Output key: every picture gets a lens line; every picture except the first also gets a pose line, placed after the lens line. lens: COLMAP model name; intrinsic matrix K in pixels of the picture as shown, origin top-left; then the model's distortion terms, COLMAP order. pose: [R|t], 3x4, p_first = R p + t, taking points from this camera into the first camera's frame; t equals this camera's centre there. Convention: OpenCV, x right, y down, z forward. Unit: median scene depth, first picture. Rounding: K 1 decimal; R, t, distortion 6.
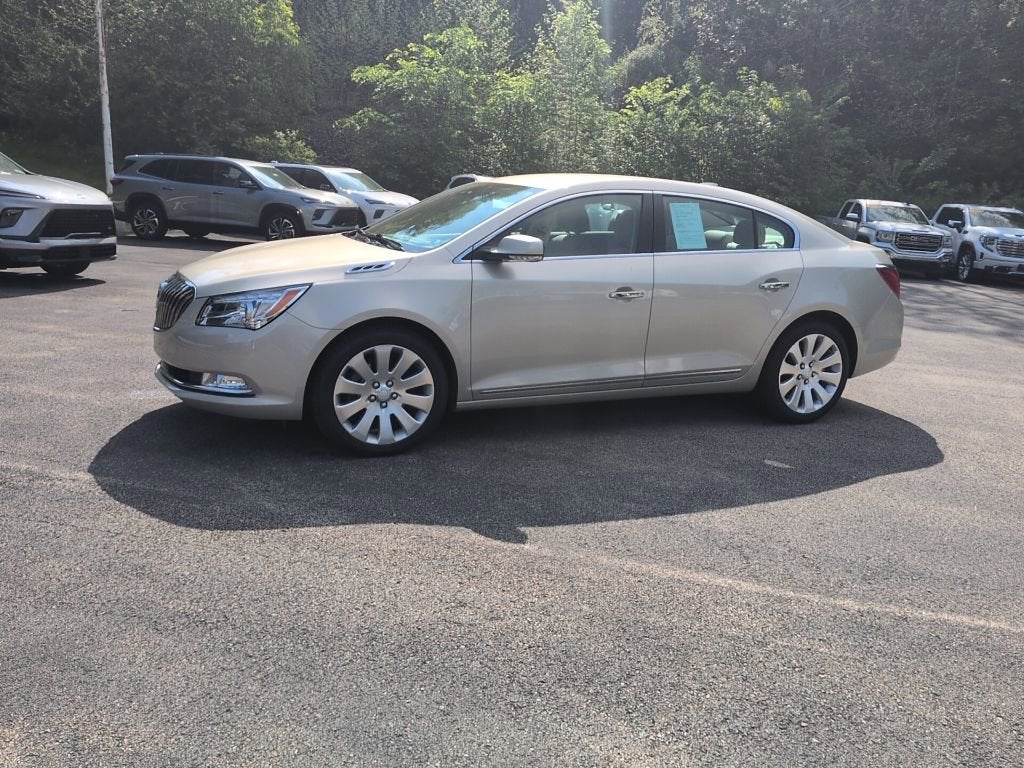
lens RADIAL K [[866.3, 0, 527.7], [0, 866.3, 364.2], [0, 0, 1]] dist [0.071946, -0.133308]
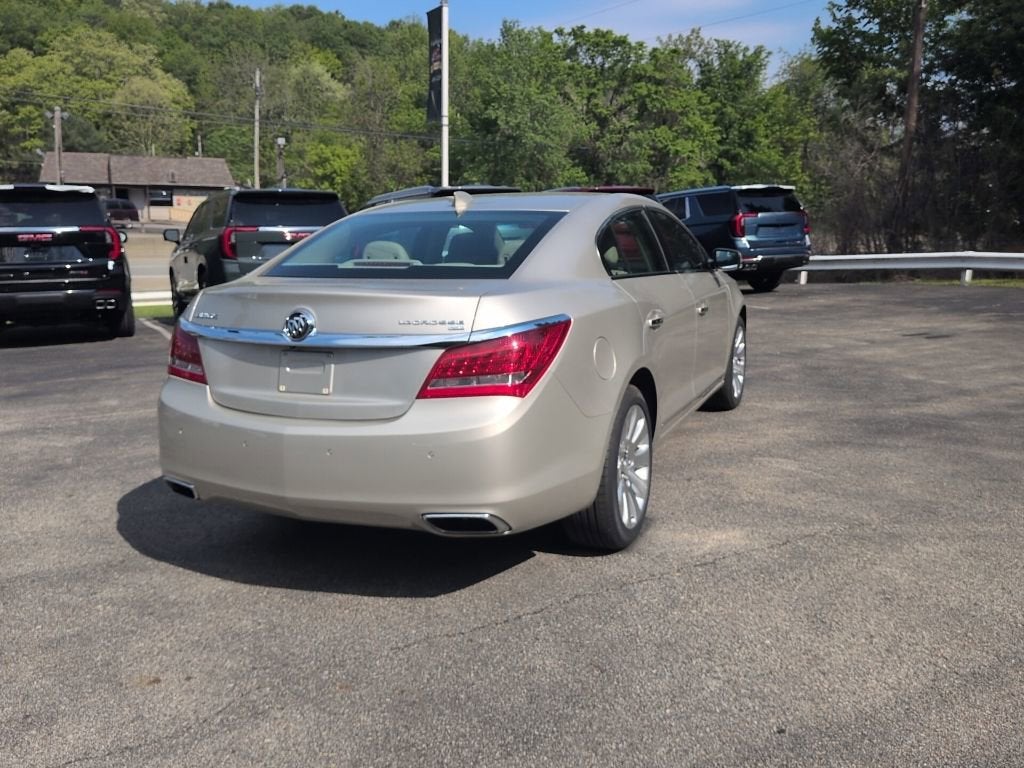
lens RADIAL K [[866.3, 0, 518.5], [0, 866.3, 389.9], [0, 0, 1]] dist [0.071946, -0.133308]
pose [[-0.745223, 0.082302, -0.661716, 0.735989], [-0.161497, 0.940533, 0.298857, -0.315994], [0.646963, 0.329581, -0.687616, 1.794892]]
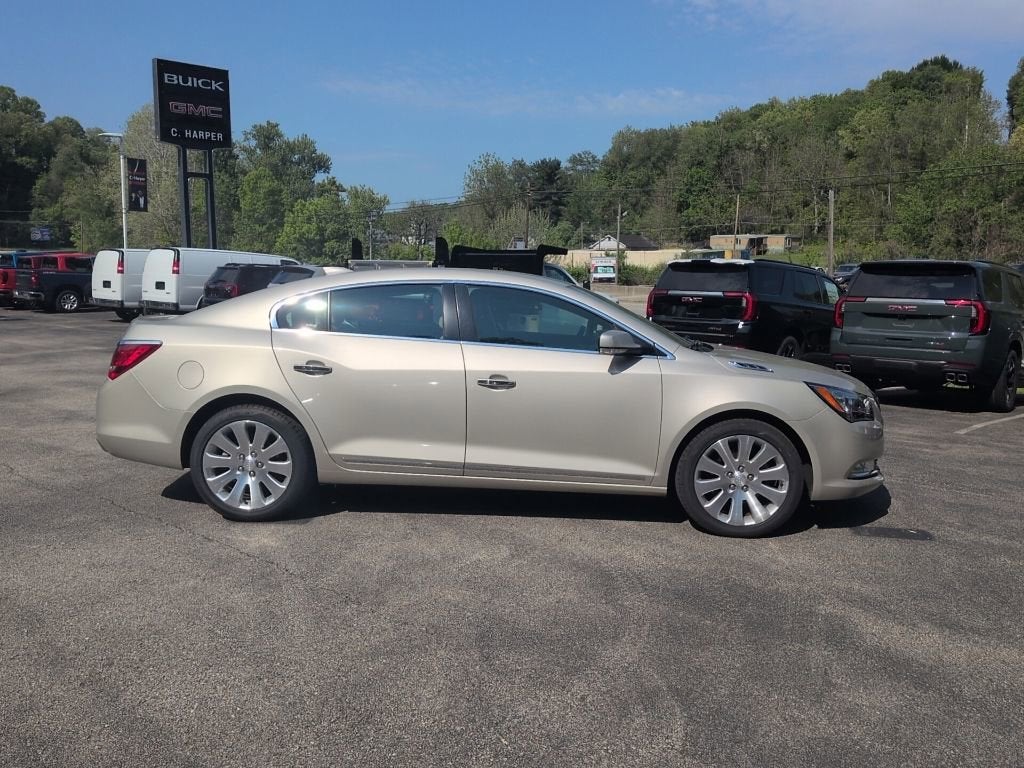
lens RADIAL K [[866.3, 0, 517.6], [0, 866.3, 401.1], [0, 0, 1]] dist [0.071946, -0.133308]
pose [[-0.869187, -0.139458, 0.474410, -0.518006], [0.029882, 0.942839, 0.331905, -0.443720], [-0.493579, 0.302664, -0.815337, 2.014968]]
